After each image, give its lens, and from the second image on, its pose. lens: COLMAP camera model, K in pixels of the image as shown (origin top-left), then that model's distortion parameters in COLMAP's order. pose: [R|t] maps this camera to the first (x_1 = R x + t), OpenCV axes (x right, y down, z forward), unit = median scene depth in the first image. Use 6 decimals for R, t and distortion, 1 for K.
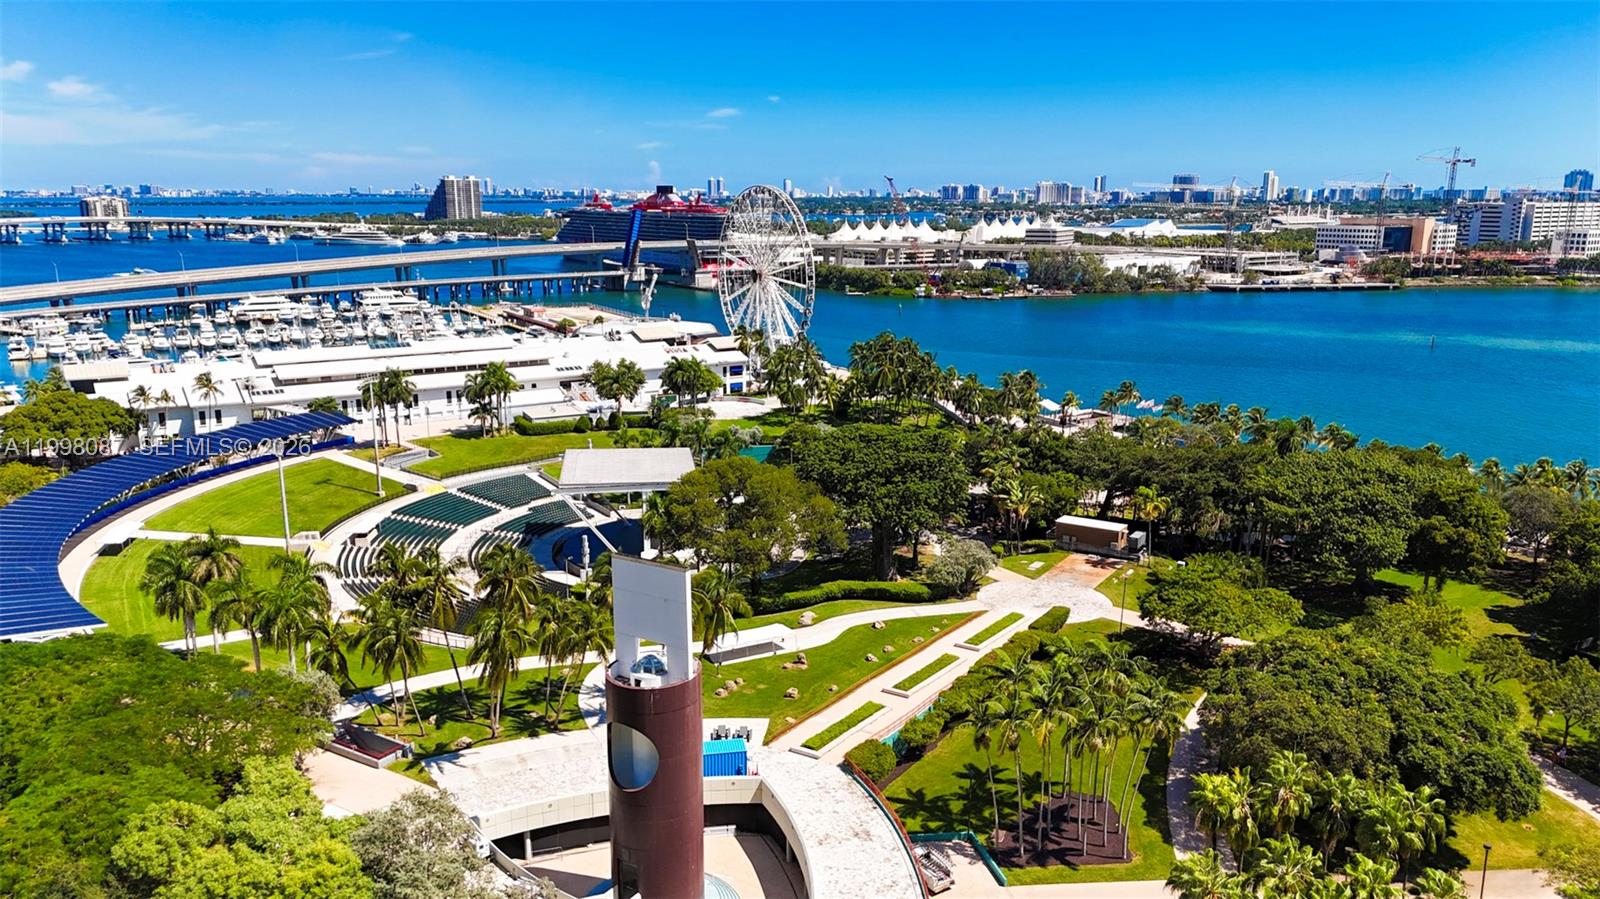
lens RADIAL K [[1188.4, 0, 804.9], [0, 1188.4, 438.2], [0, 0, 1]] dist [0.067626, -0.043897]
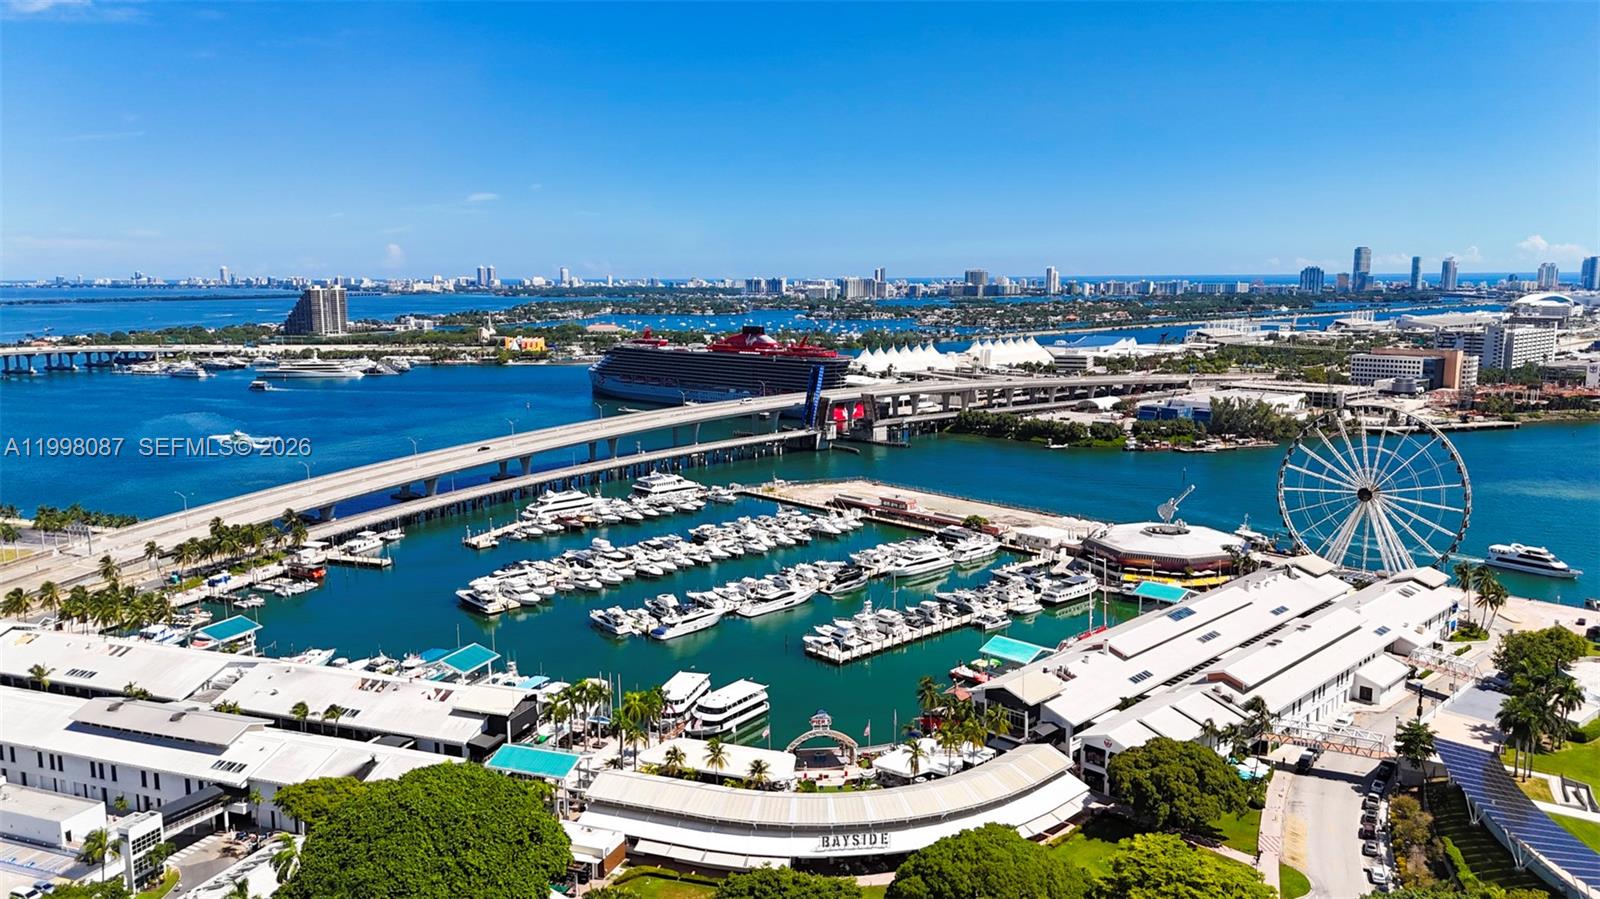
lens RADIAL K [[1188.4, 0, 790.6], [0, 1188.4, 454.3], [0, 0, 1]] dist [0.067626, -0.043897]
pose [[0.978689, -0.035031, 0.202339, -0.214399], [0.045771, 0.997767, -0.048647, -0.043234], [-0.200183, 0.056871, 0.978107, 0.034634]]
